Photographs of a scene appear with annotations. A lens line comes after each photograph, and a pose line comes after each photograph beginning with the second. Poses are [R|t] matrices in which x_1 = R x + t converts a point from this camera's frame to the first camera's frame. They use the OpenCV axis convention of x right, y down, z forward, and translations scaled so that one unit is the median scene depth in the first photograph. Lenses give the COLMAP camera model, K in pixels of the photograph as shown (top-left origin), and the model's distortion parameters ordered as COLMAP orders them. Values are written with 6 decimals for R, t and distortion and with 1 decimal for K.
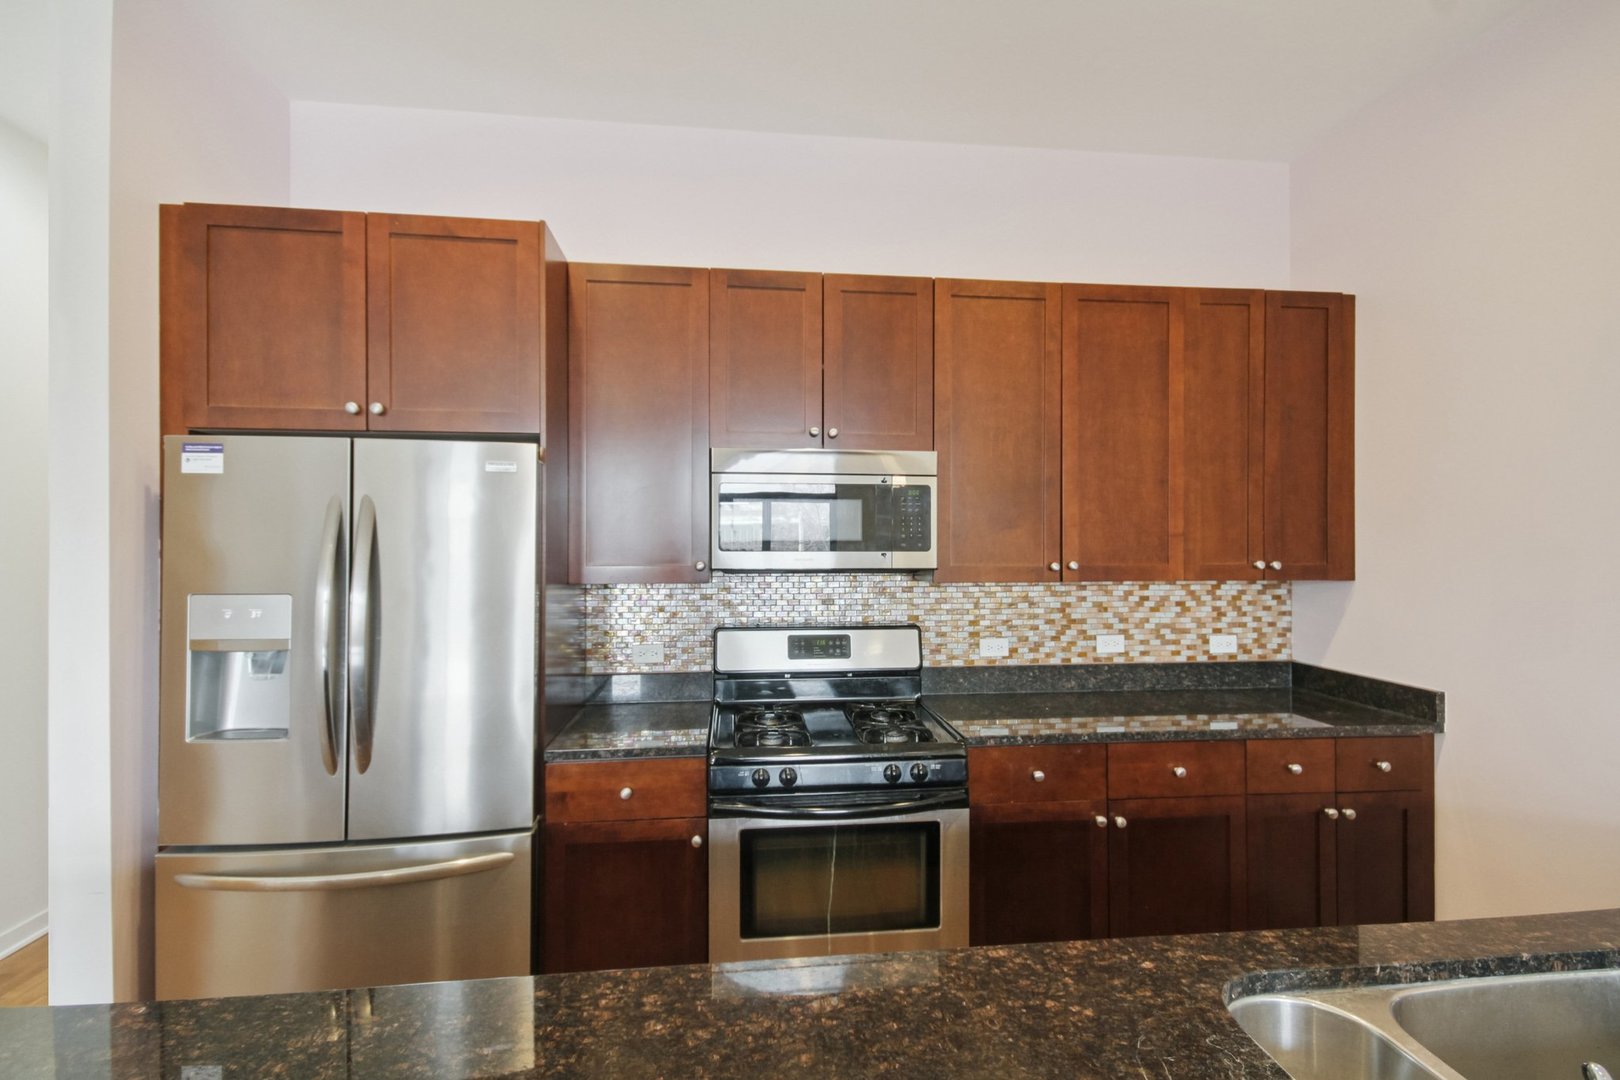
lens RADIAL K [[764.2, 0, 810.0], [0, 764.2, 540.0], [0, 0, 1]] dist [0.000767, 0.000221]
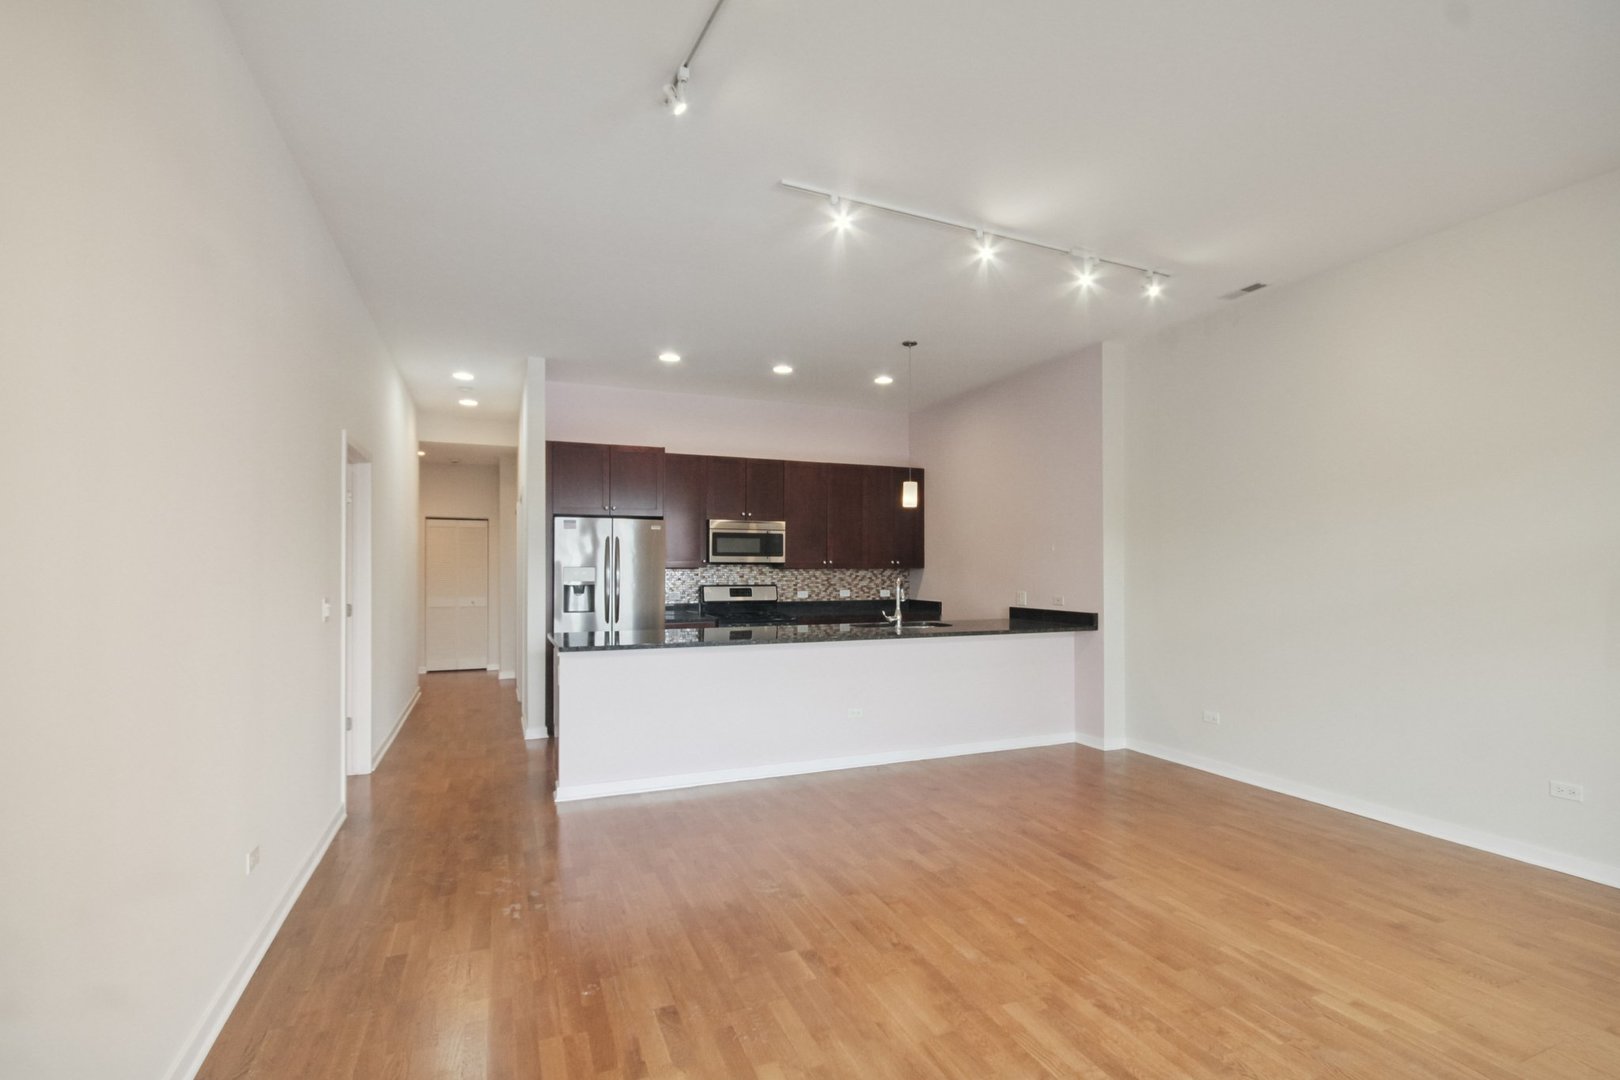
lens RADIAL K [[764.2, 0, 810.0], [0, 764.2, 540.0], [0, 0, 1]] dist [0.000767, 0.000221]
pose [[0.958582, 0.011497, 0.284585, -0.486389], [-0.003317, 0.999568, -0.029209, 0.030771], [-0.284798, 0.027055, 0.958206, -1.534615]]
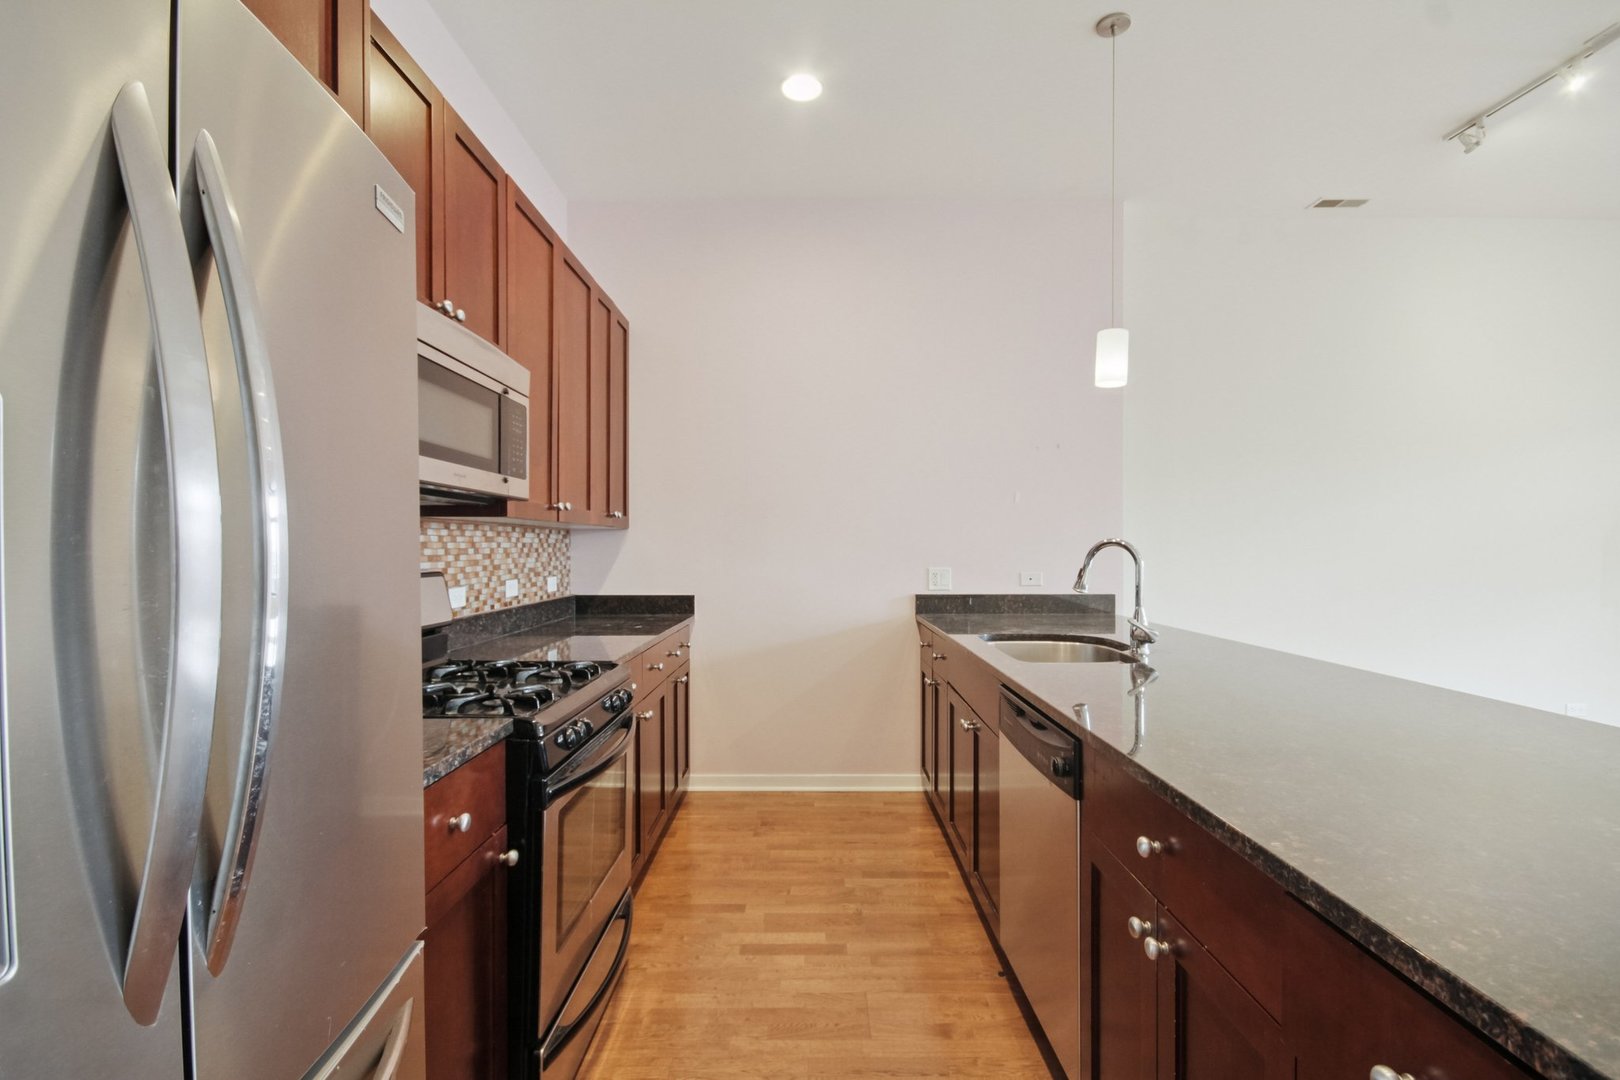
lens RADIAL K [[764.2, 0, 810.0], [0, 764.2, 540.0], [0, 0, 1]] dist [0.000767, 0.000221]
pose [[0.117613, 0.006960, 0.993035, -0.626010], [-0.007822, 0.999951, -0.006082, 0.074784], [-0.993029, -0.007052, 0.117662, 0.480255]]
